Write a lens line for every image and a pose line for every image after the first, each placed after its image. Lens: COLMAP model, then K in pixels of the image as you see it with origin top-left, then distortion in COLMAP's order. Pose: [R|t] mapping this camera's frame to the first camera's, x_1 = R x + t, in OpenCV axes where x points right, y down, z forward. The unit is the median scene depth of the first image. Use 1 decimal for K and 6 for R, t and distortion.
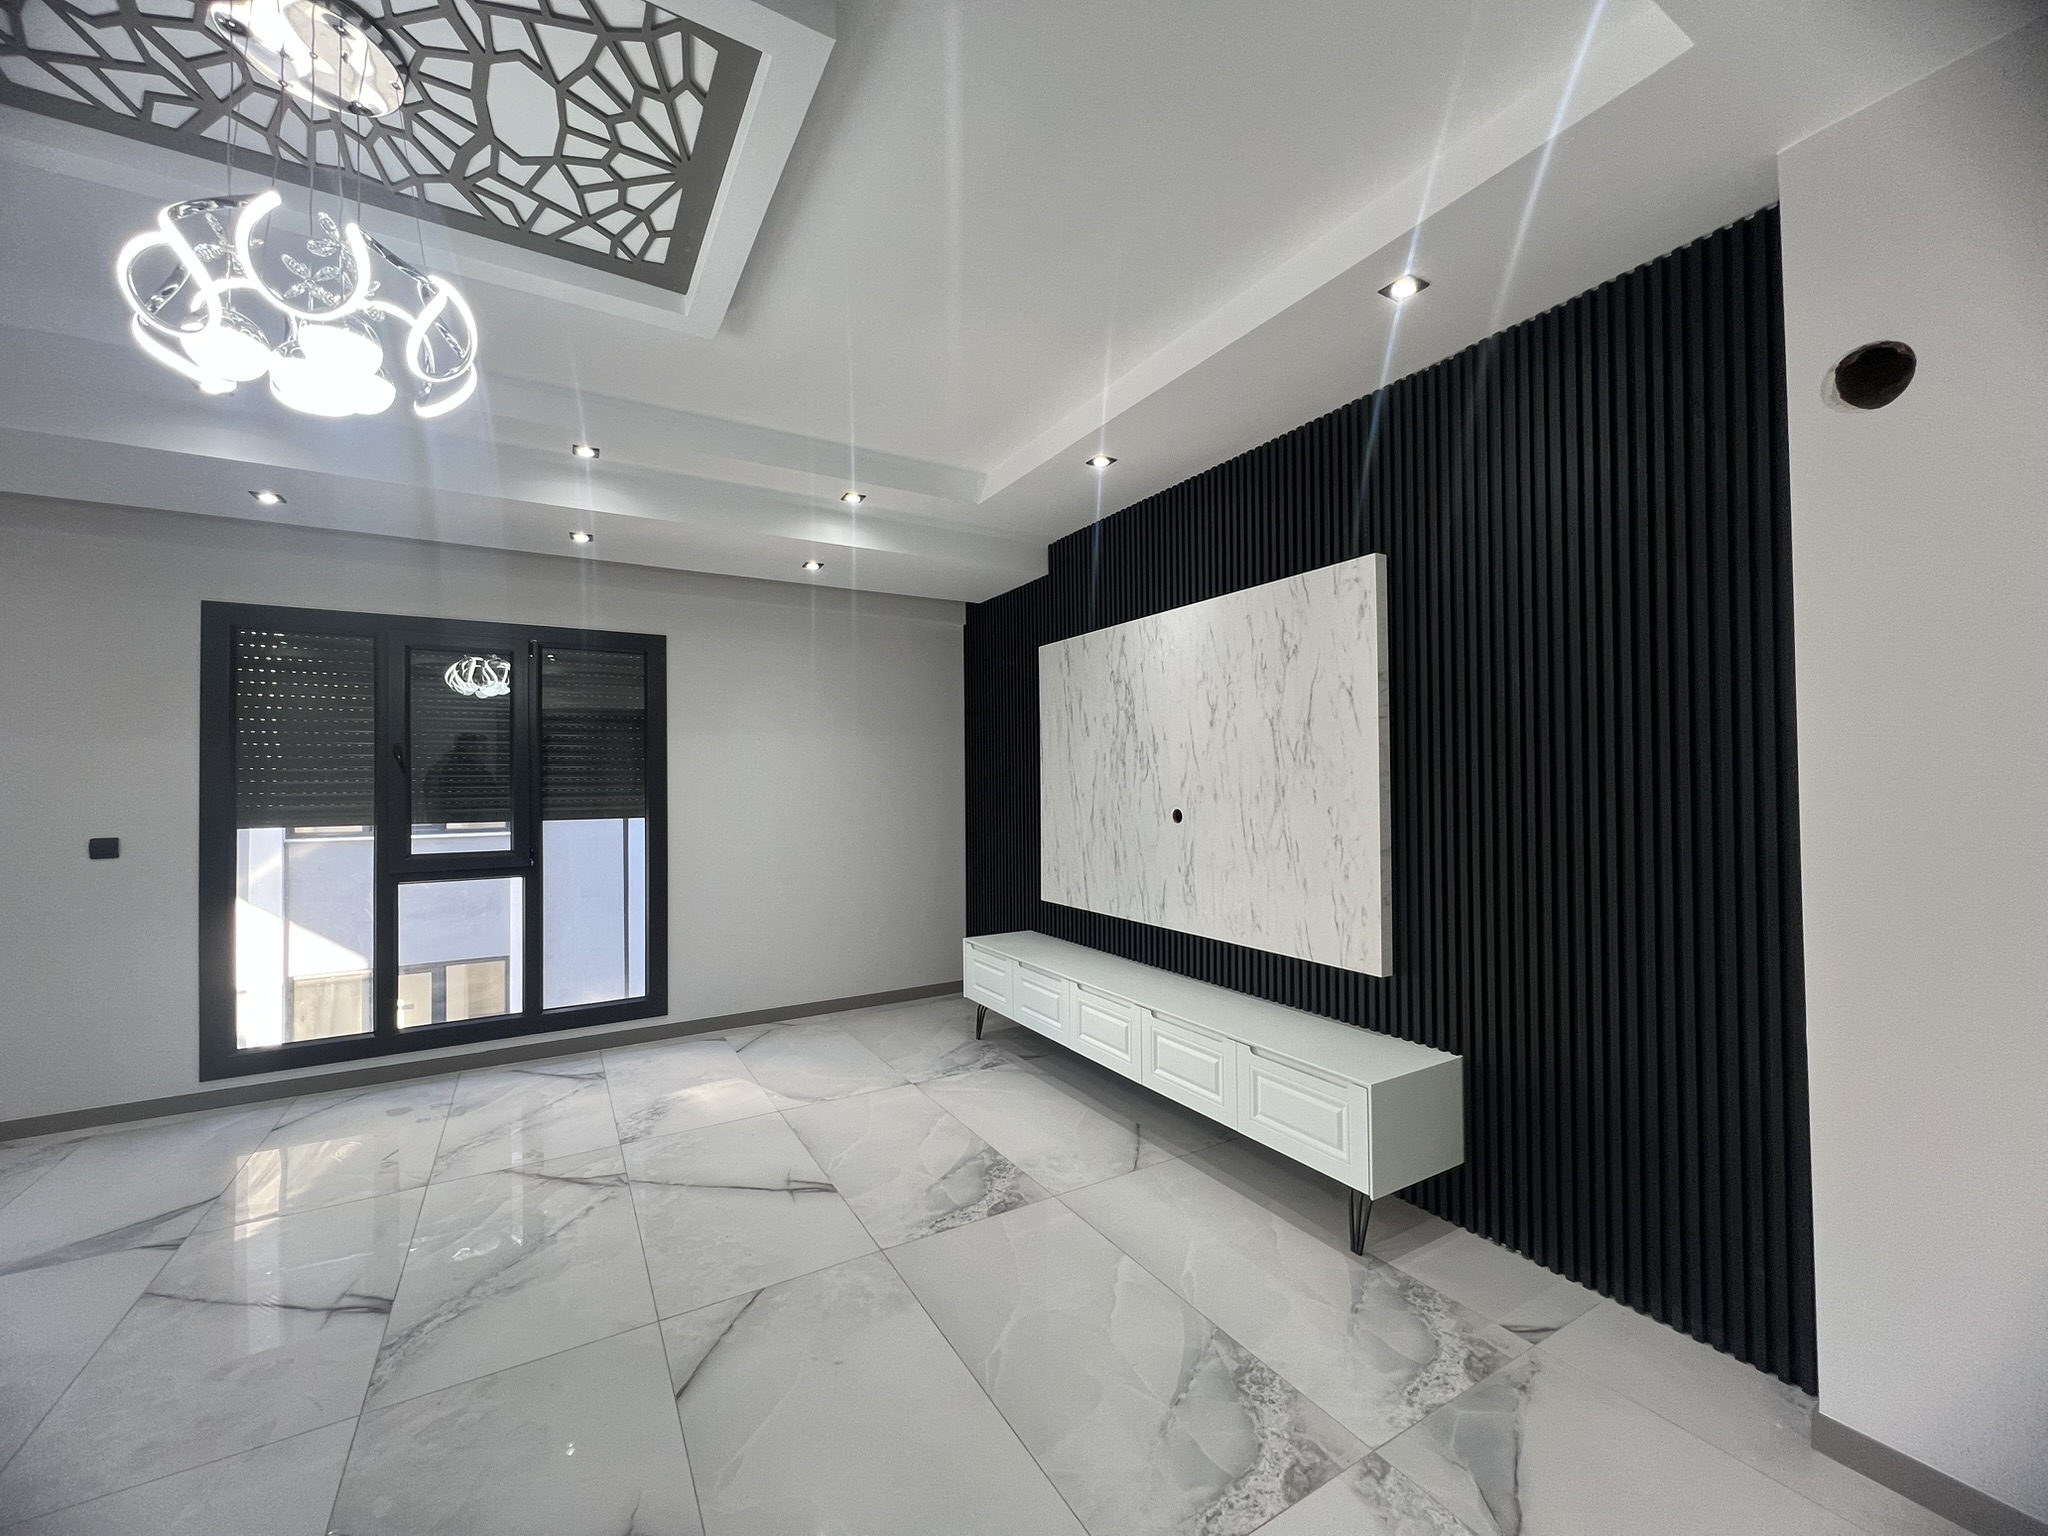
lens RADIAL K [[815.8, 0, 1019.6], [0, 815.8, 767.6], [0, 0, 1]] dist [-0.001642, 0.000136]
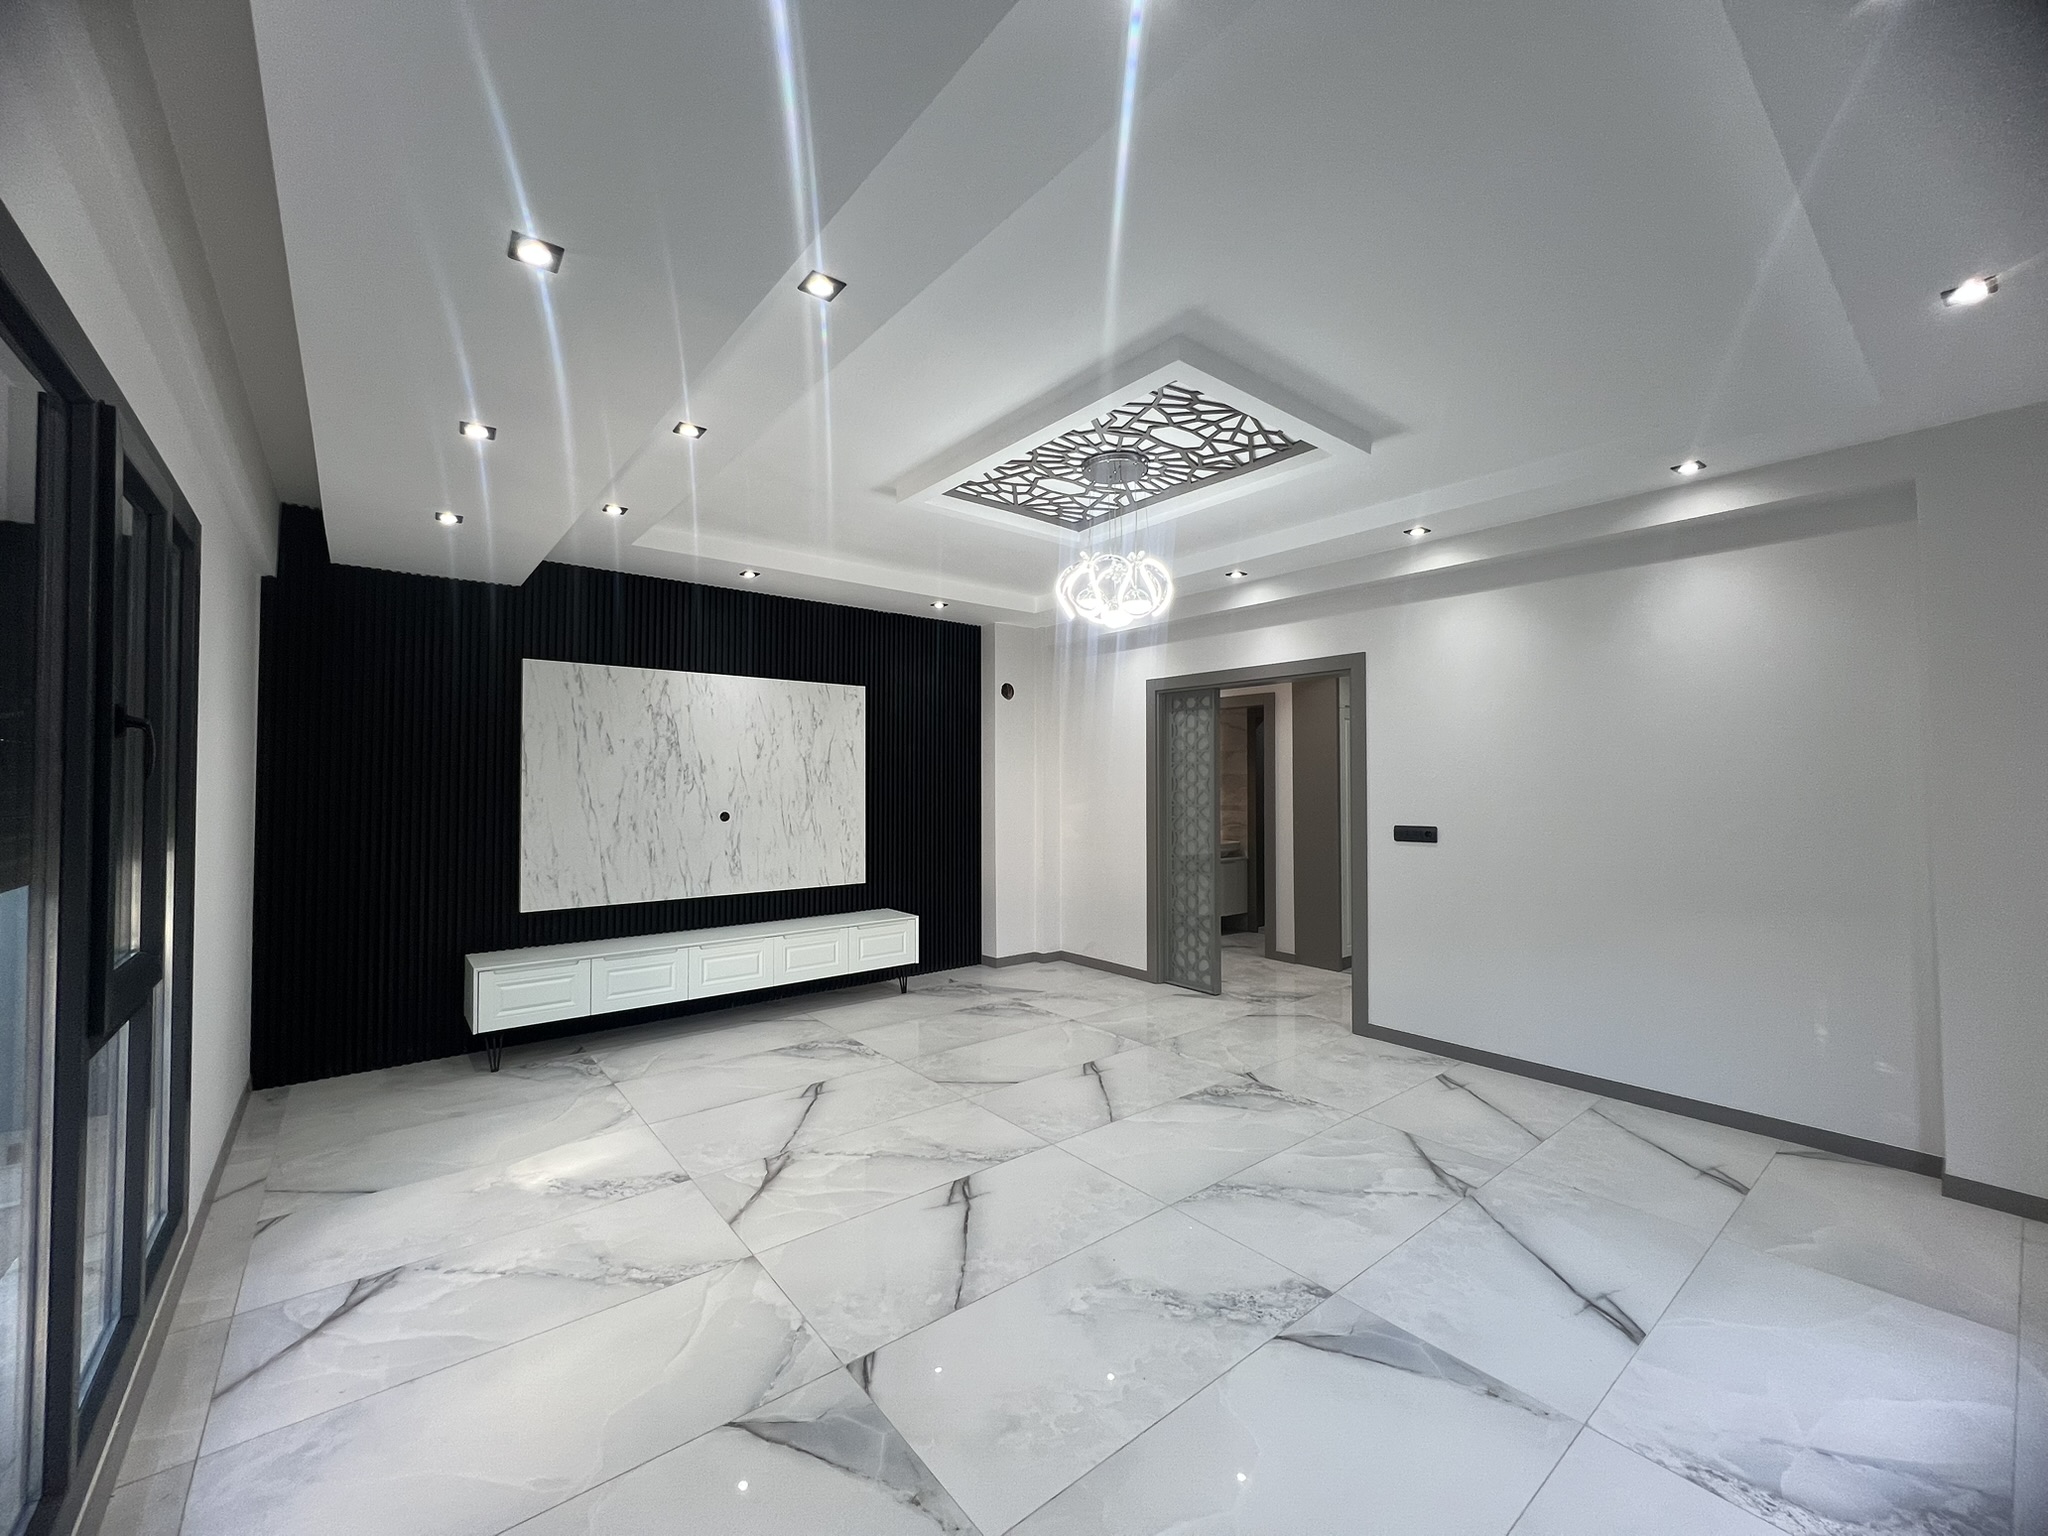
lens RADIAL K [[815.8, 0, 1019.6], [0, 815.8, 767.6], [0, 0, 1]] dist [-0.001642, 0.000136]
pose [[-0.143830, 0.028014, 0.989206, -1.571866], [-0.015715, 0.999409, -0.030588, 0.009221], [-0.989478, -0.019944, -0.143304, 0.810901]]
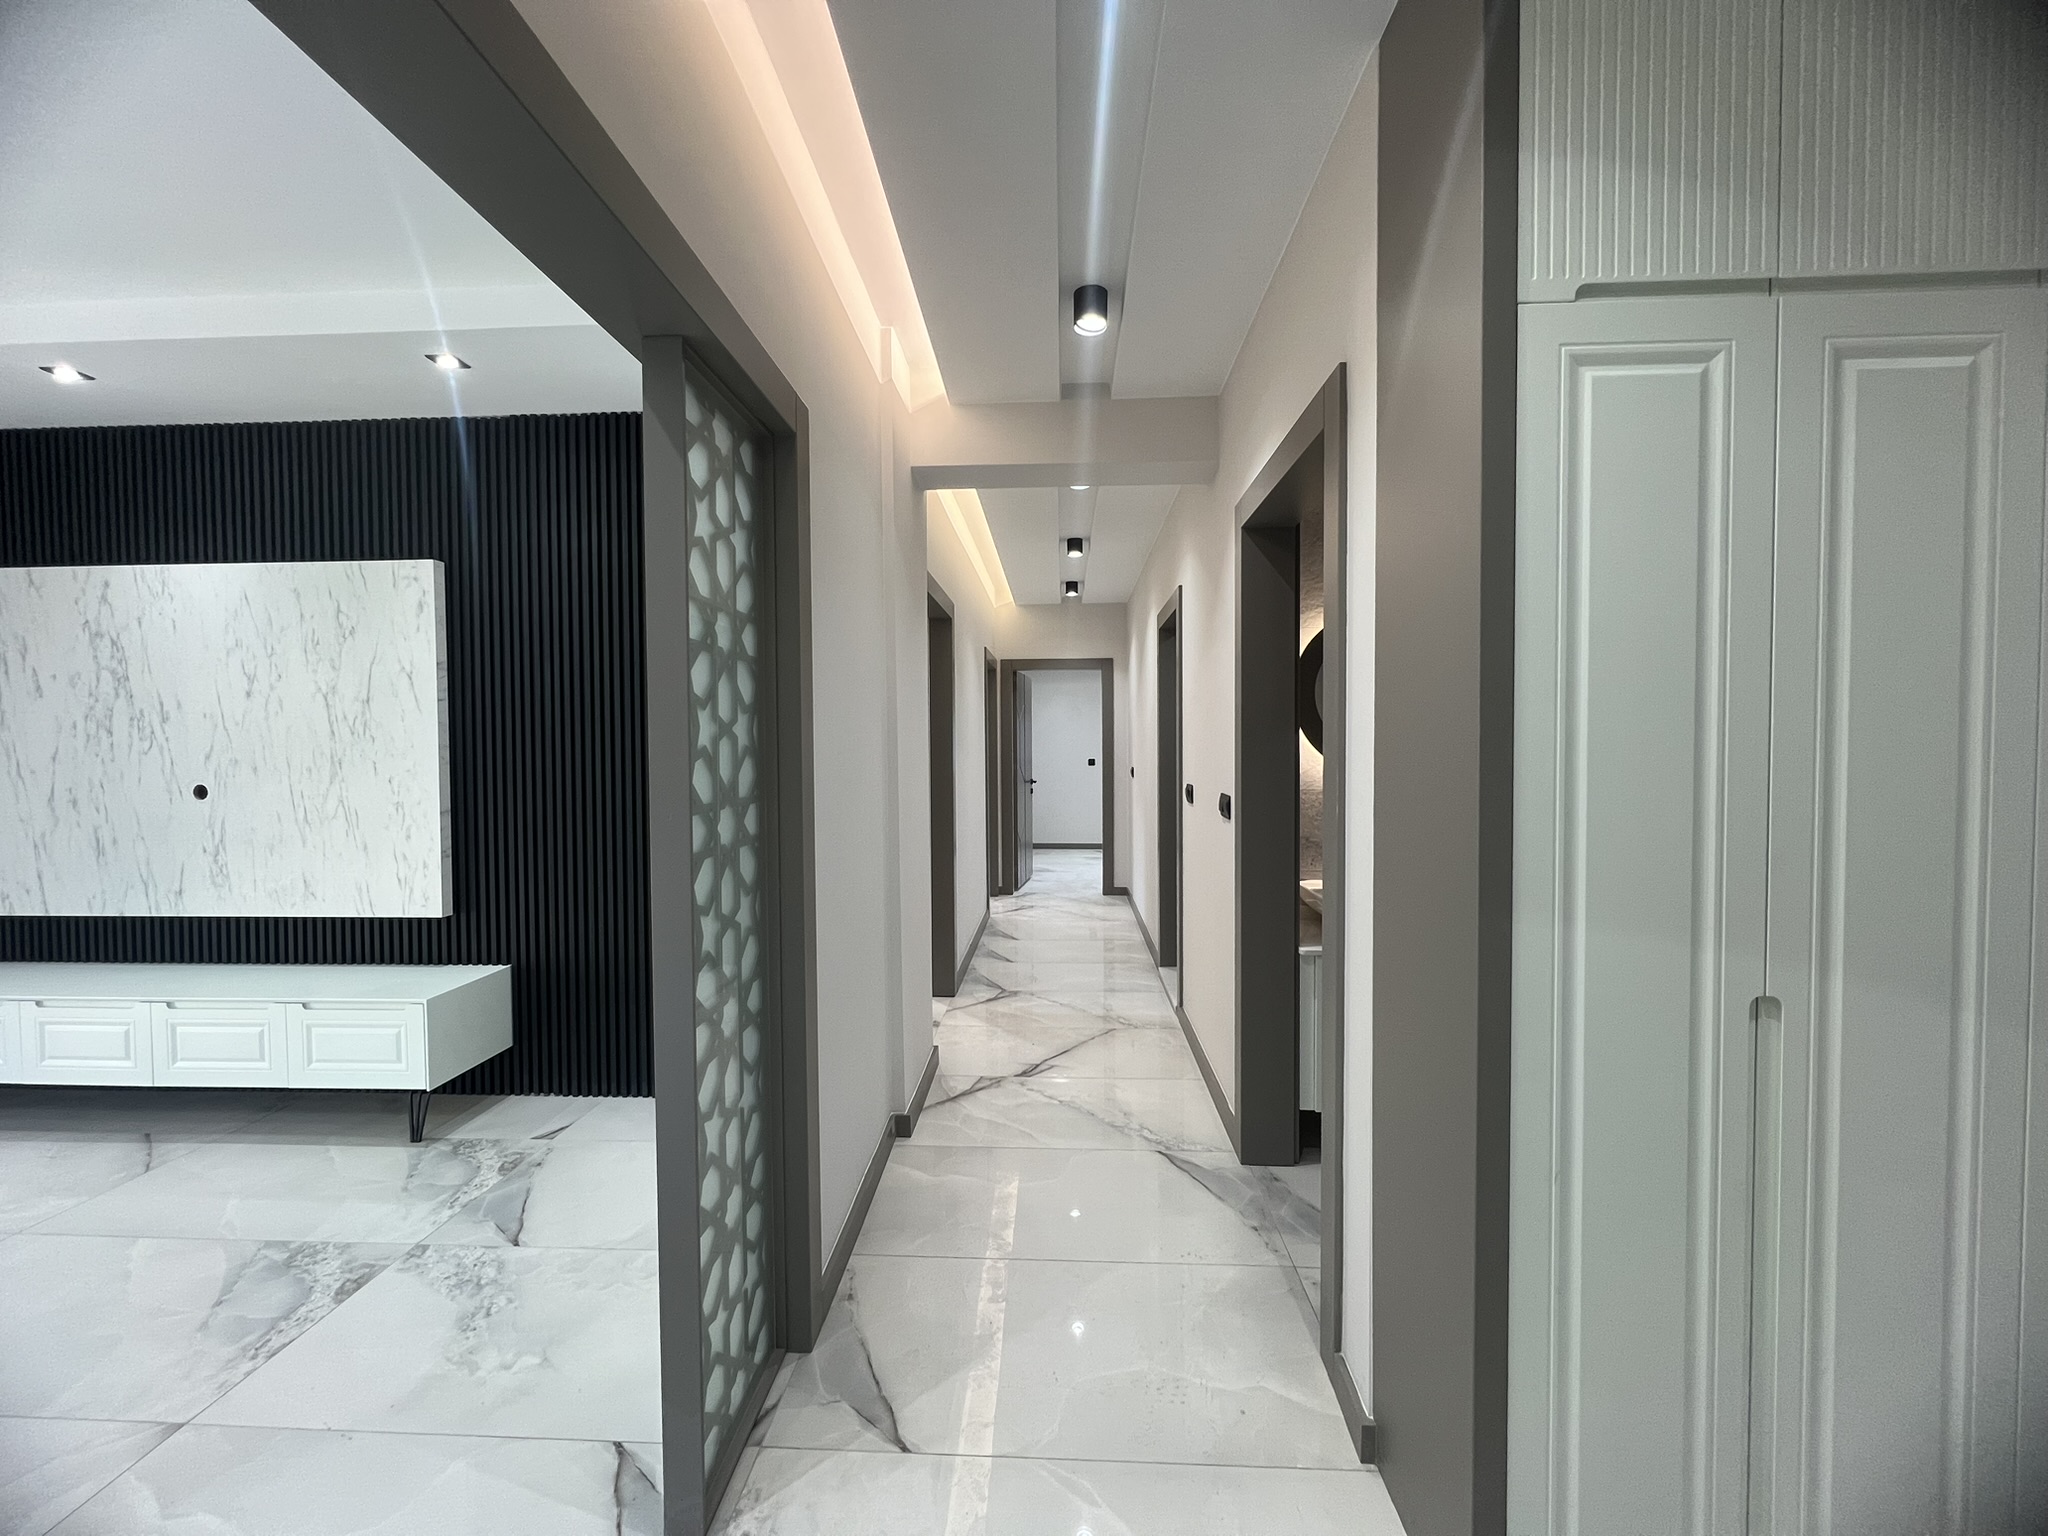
lens RADIAL K [[815.8, 0, 1019.6], [0, 815.8, 767.6], [0, 0, 1]] dist [-0.001642, 0.000136]
pose [[0.549205, -0.018483, 0.835483, -0.077151], [-0.012423, 0.999464, 0.030276, -0.008642], [-0.835596, -0.027007, 0.548681, -0.321164]]
